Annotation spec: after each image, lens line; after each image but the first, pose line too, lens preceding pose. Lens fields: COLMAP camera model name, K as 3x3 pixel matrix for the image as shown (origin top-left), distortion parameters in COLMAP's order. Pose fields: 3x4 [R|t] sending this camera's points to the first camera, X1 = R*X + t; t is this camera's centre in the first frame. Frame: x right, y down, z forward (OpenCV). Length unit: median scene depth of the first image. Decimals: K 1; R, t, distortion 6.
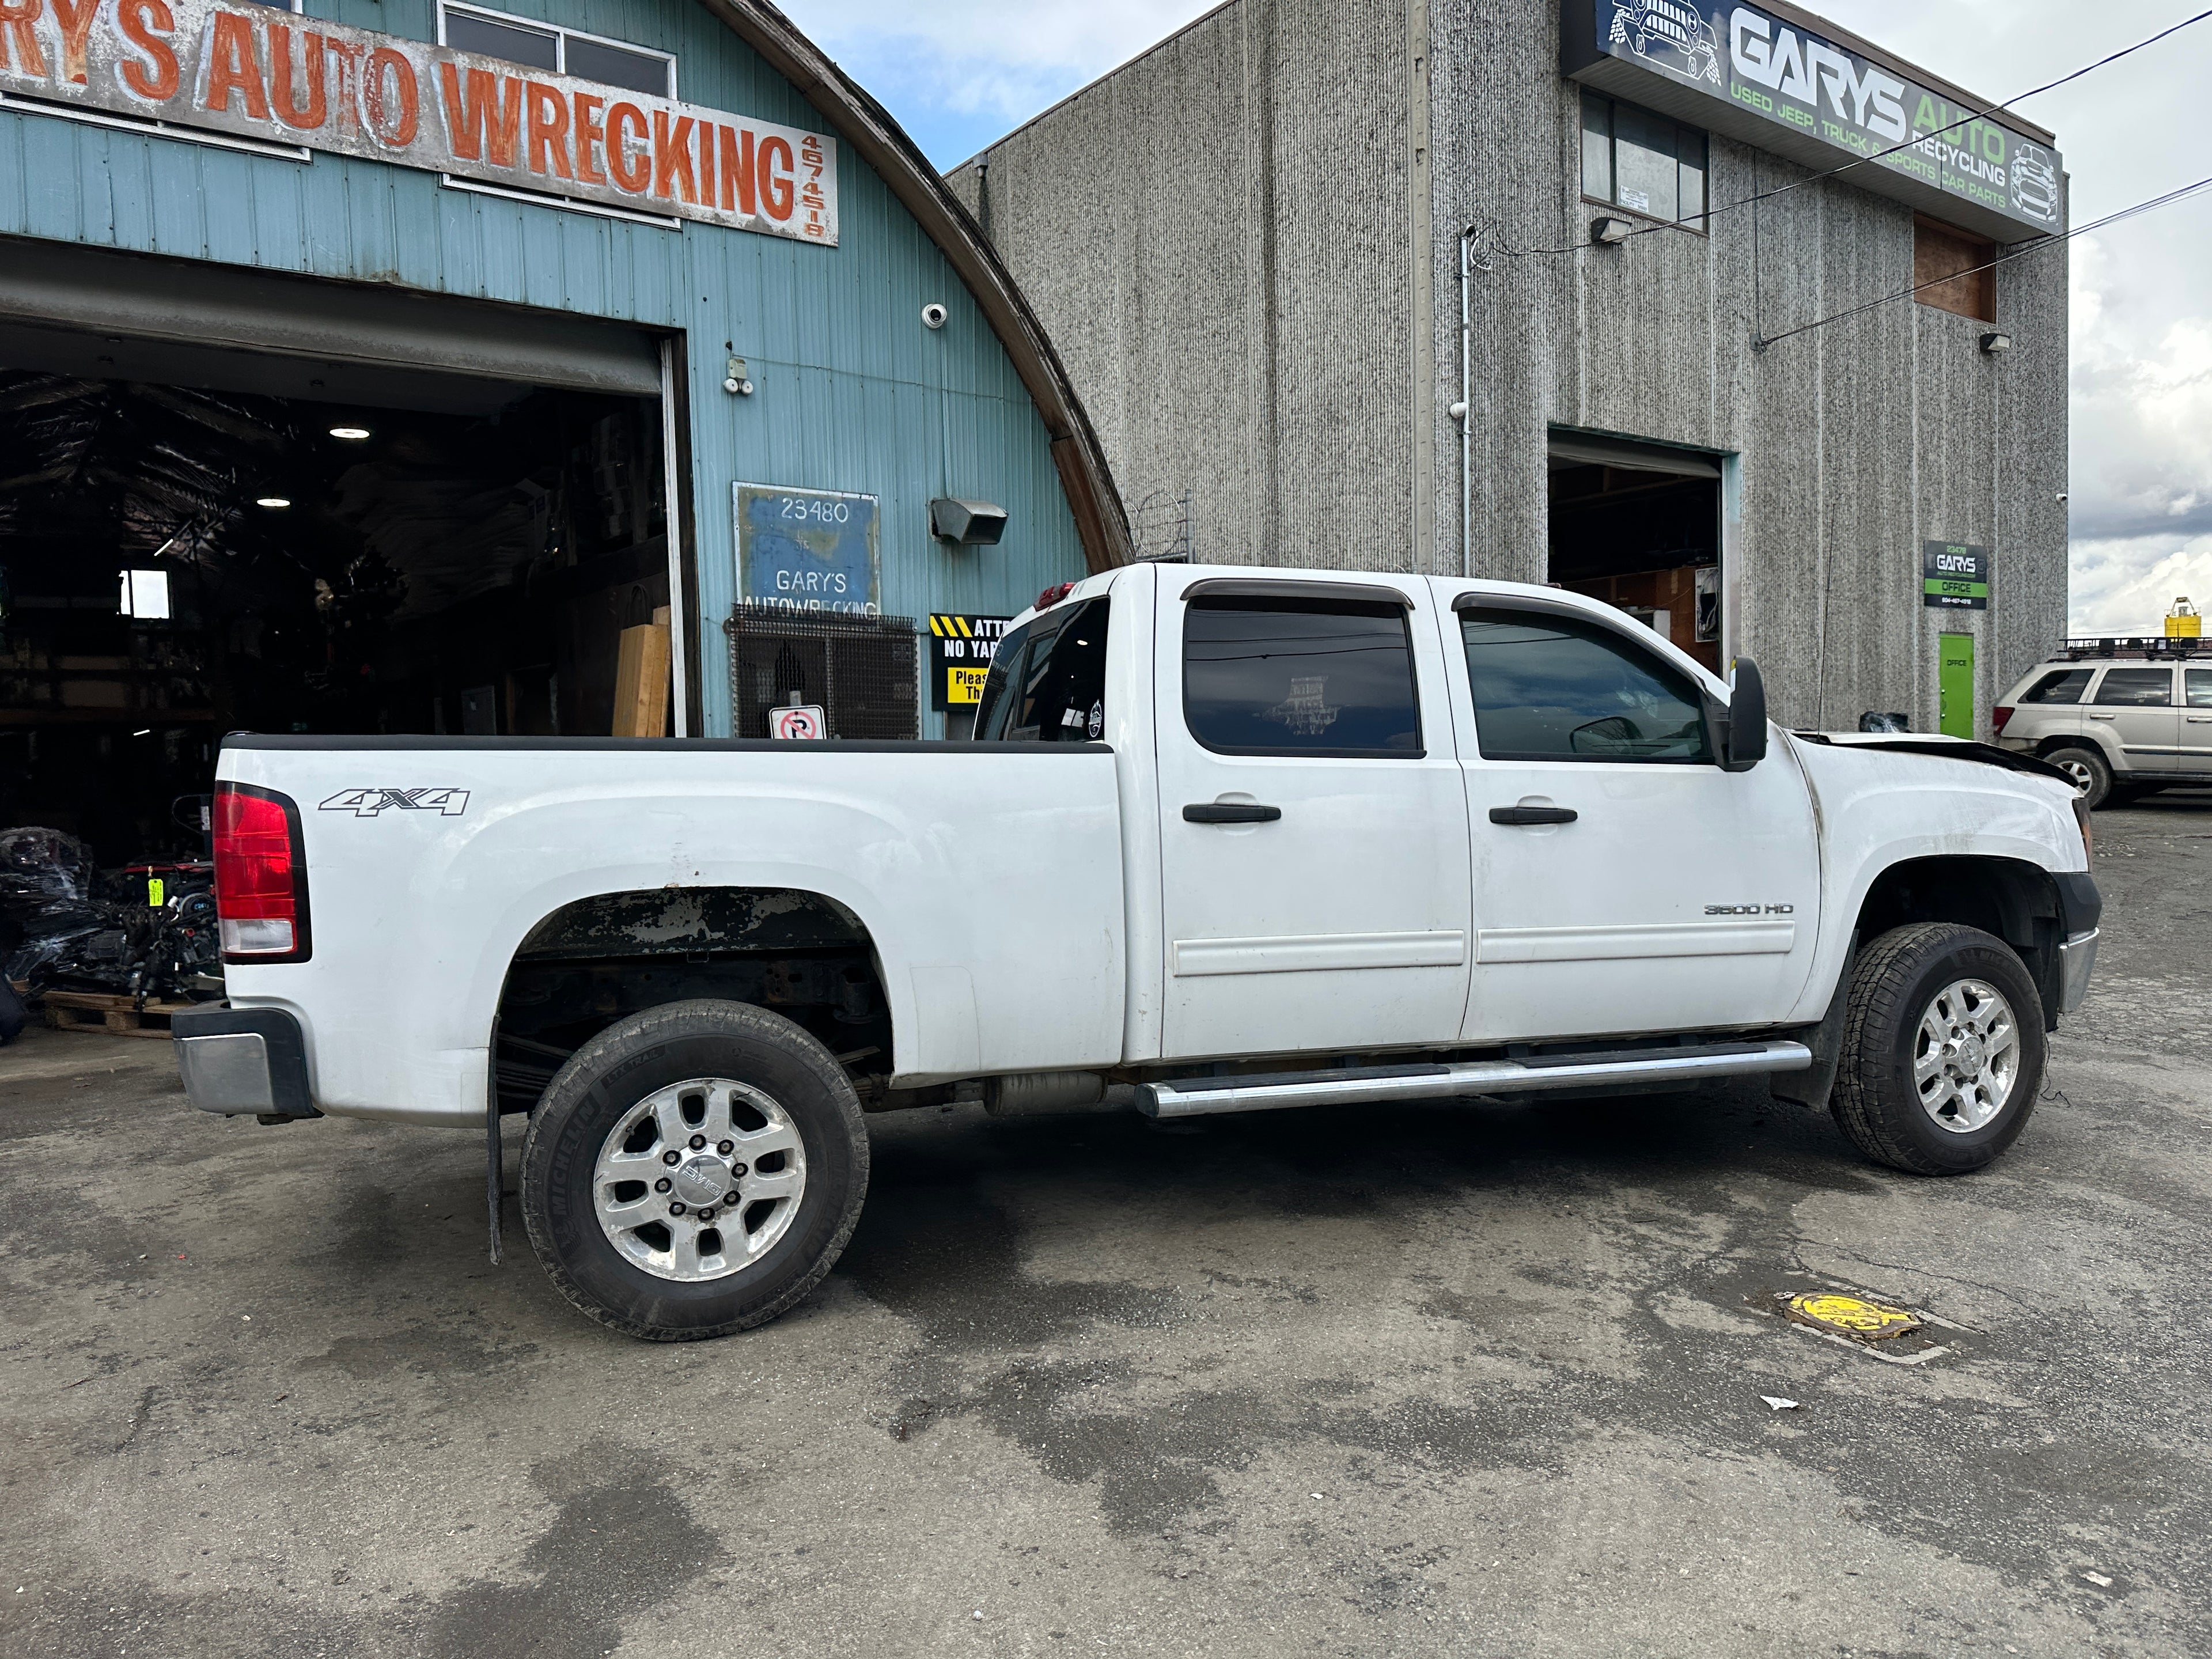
lens RADIAL K [[1532.3, 0, 1115.0], [0, 1532.3, 839.7], [0, 0, 1]] dist [0.090777, -0.135609]
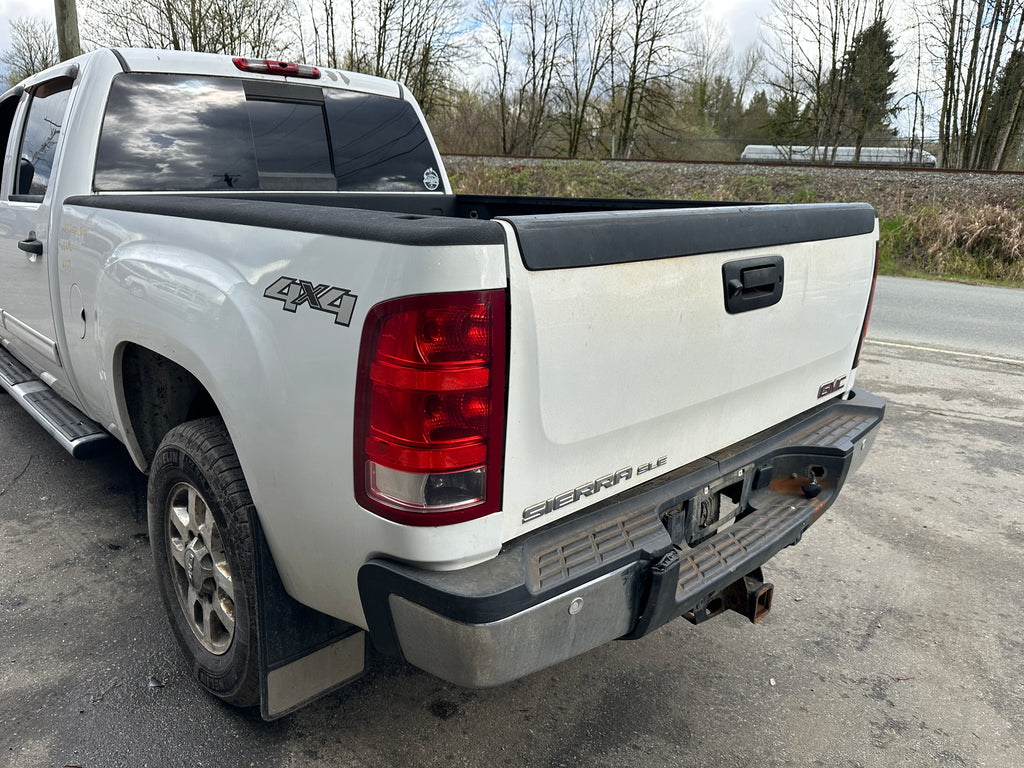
lens RADIAL K [[725.4, 0, 504.9], [0, 725.4, 391.5], [0, 0, 1]] dist [-0.002273, -0.002598]
pose [[-0.427217, -0.252093, 0.868294, -0.440088], [0.012918, 0.958544, 0.284651, -0.041201], [-0.904057, 0.132824, -0.406250, 0.673936]]
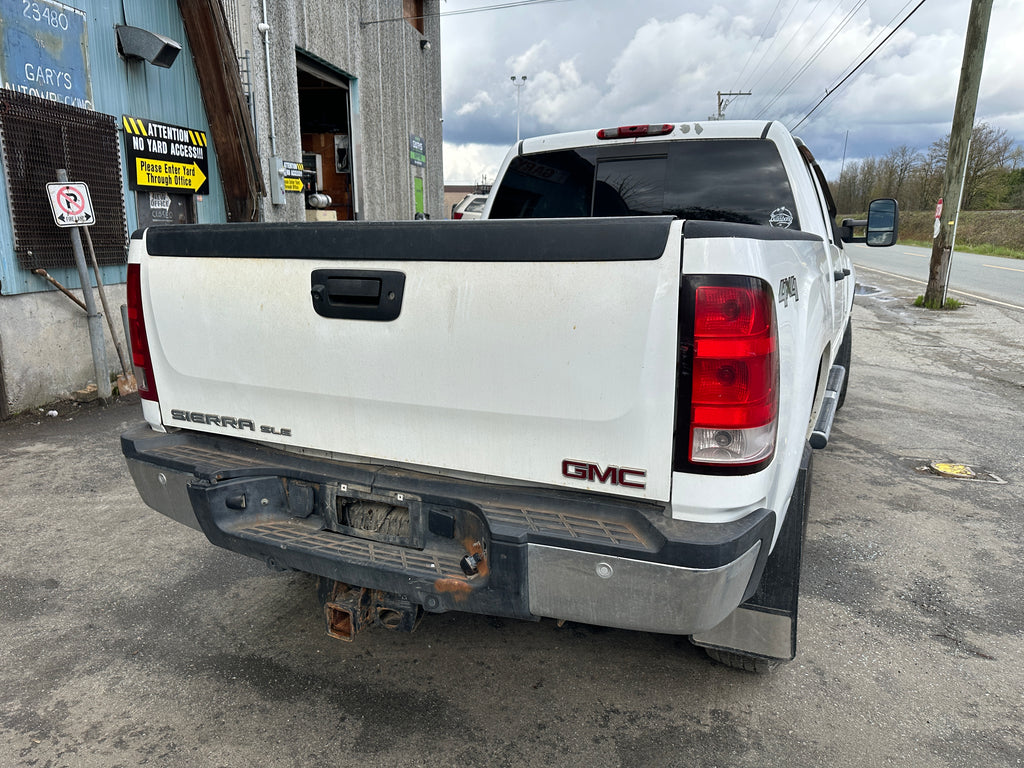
lens RADIAL K [[722.8, 0, 515.4], [0, 722.8, 382.8], [0, 0, 1]] dist [0.013697, -0.016224]
pose [[0.698978, -0.128011, 0.703593, -0.402960], [0.013788, 0.986078, 0.165709, -0.019746], [-0.715010, -0.106126, 0.691012, 0.337647]]
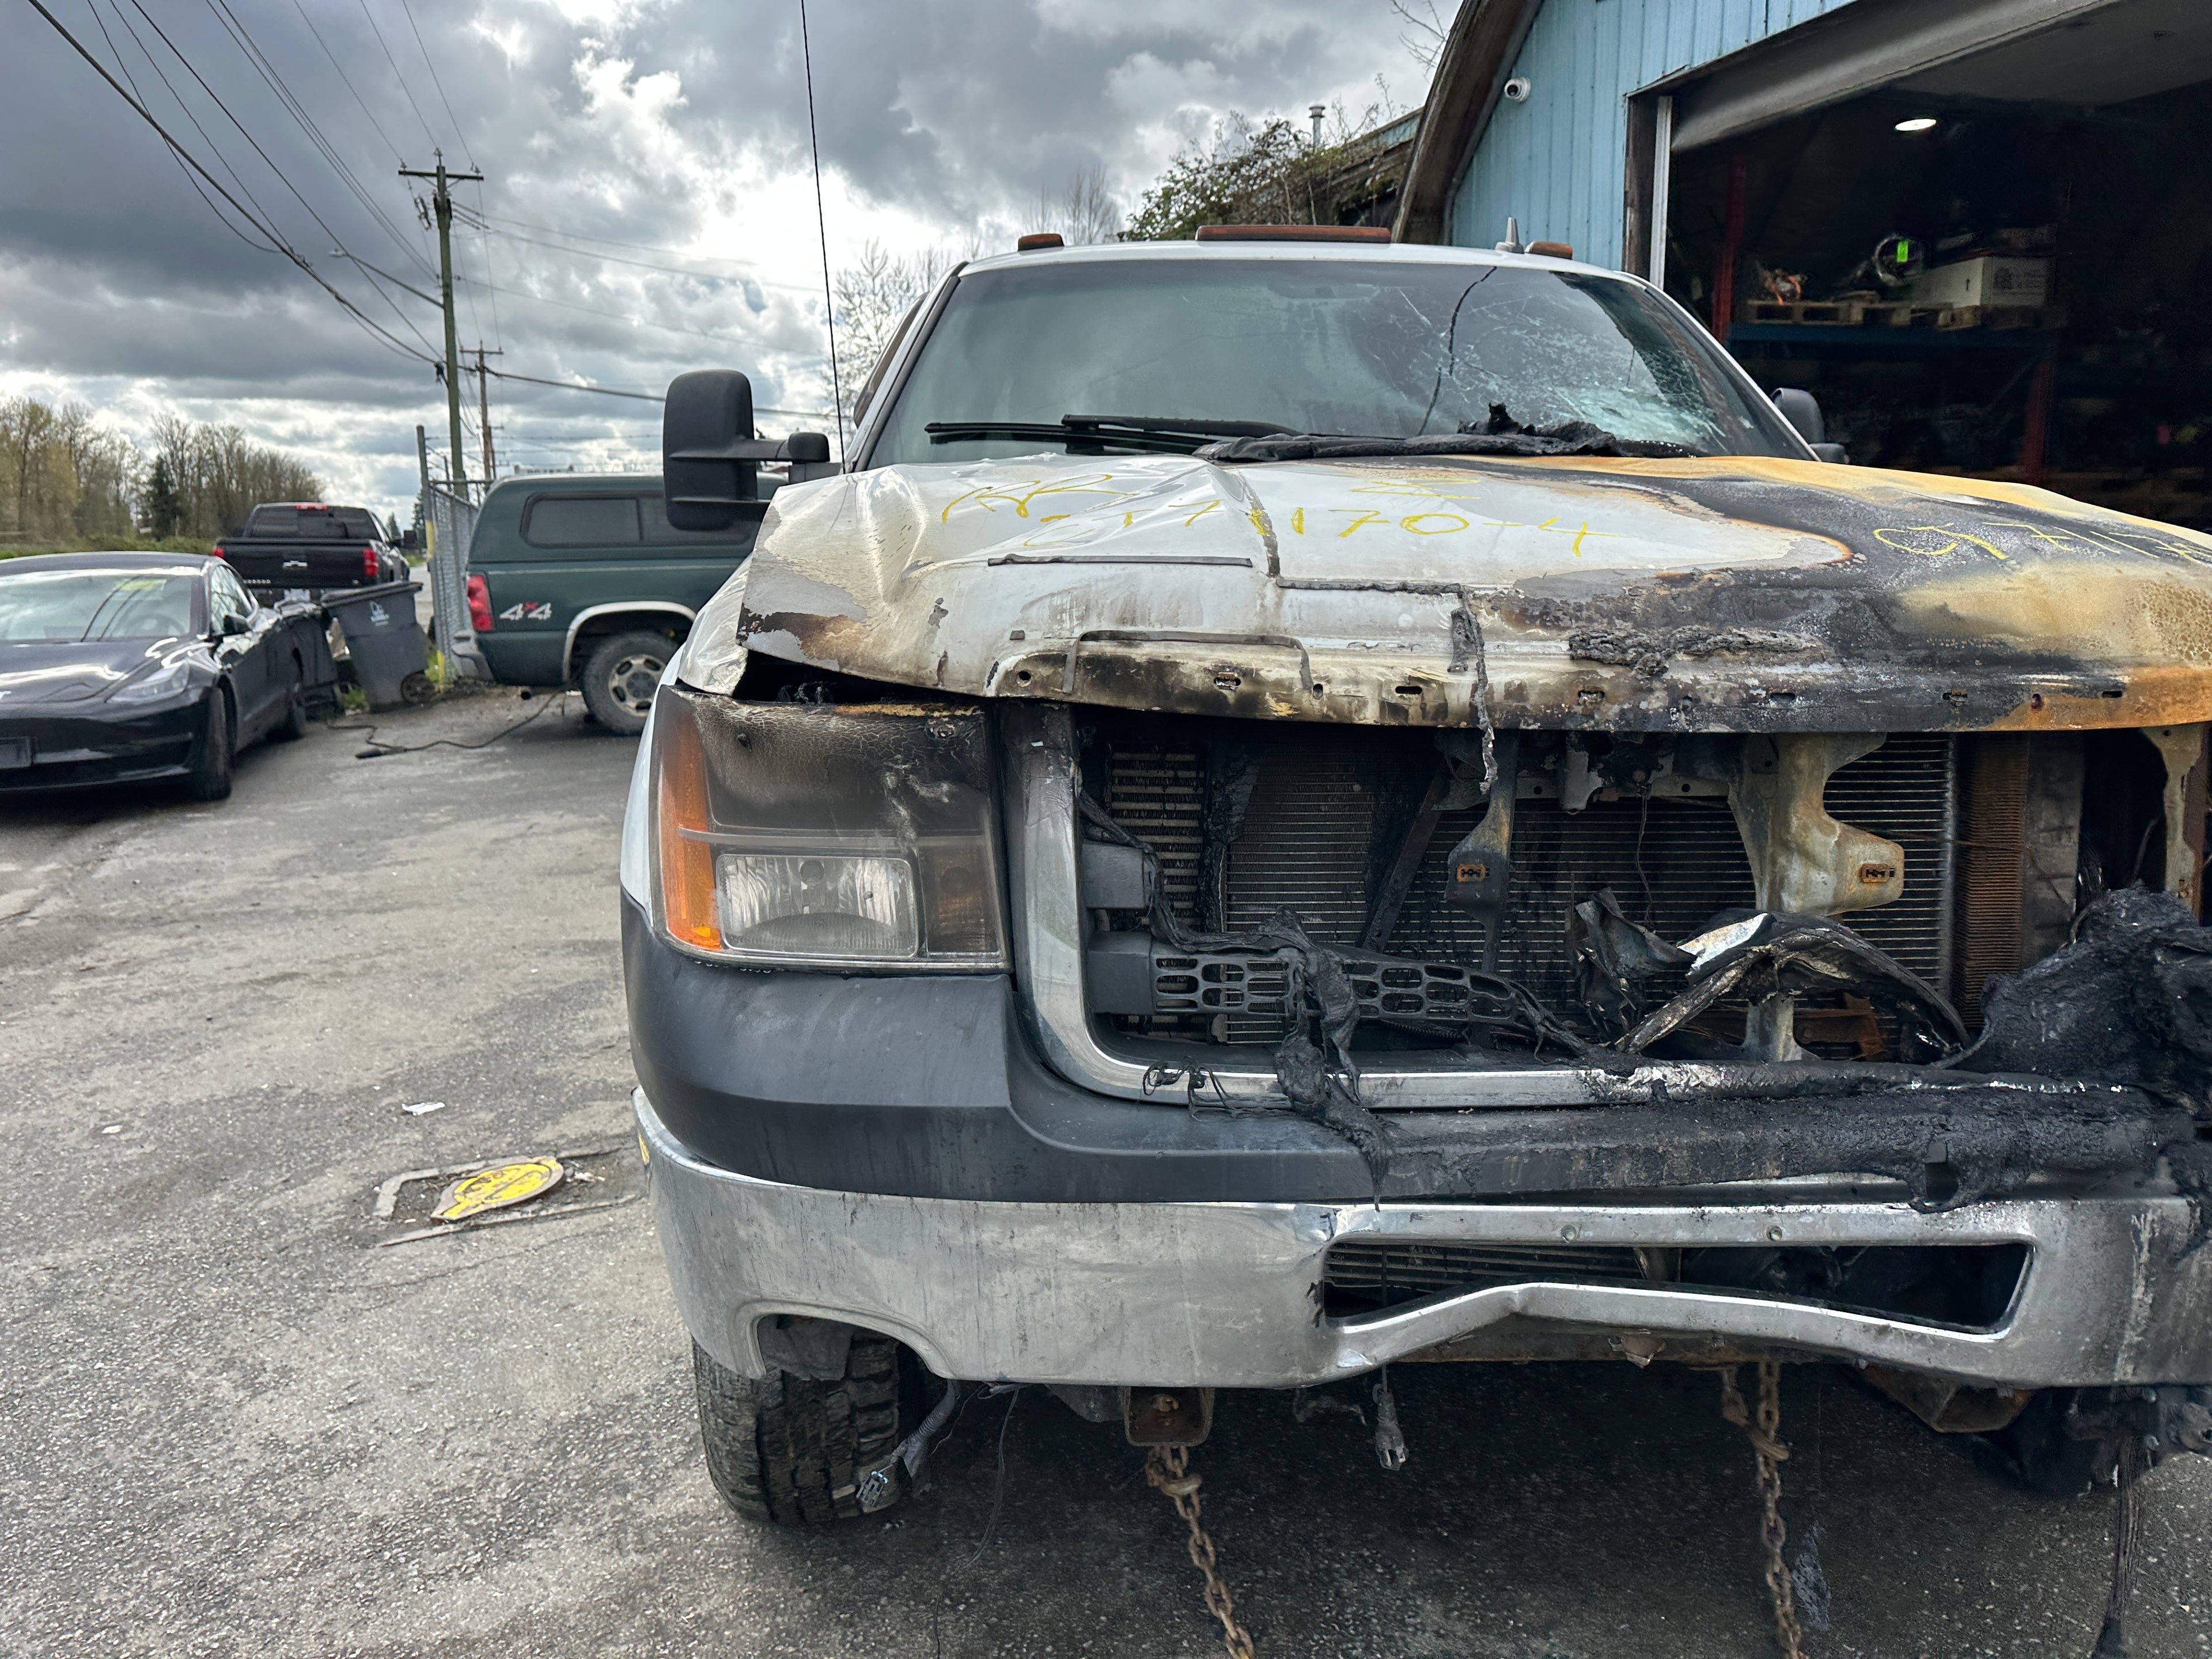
lens RADIAL K [[1554.7, 0, 1114.9], [0, 1554.7, 825.8], [0, 0, 1]] dist [0.018607, -0.022412]
pose [[-0.262831, 0.199766, -0.943935, 0.555127], [-0.034691, 0.975742, 0.216157, -0.043790], [0.964218, 0.089558, -0.249525, 0.730171]]
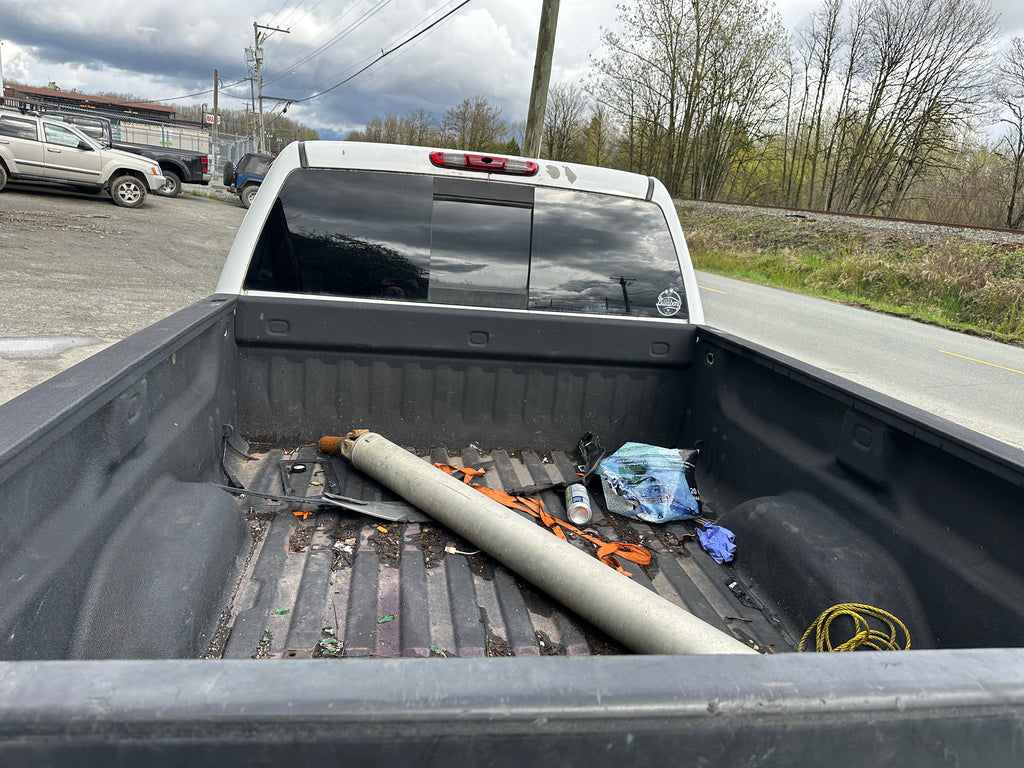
lens RADIAL K [[723.0, 0, 503.0], [0, 723.0, 377.2], [0, 0, 1]] dist [0.003525, -0.003131]
pose [[0.170885, -0.206821, 0.963340, -0.344964], [-0.064591, 0.973266, 0.220410, -0.075192], [-0.983172, -0.099888, 0.152958, 0.540862]]
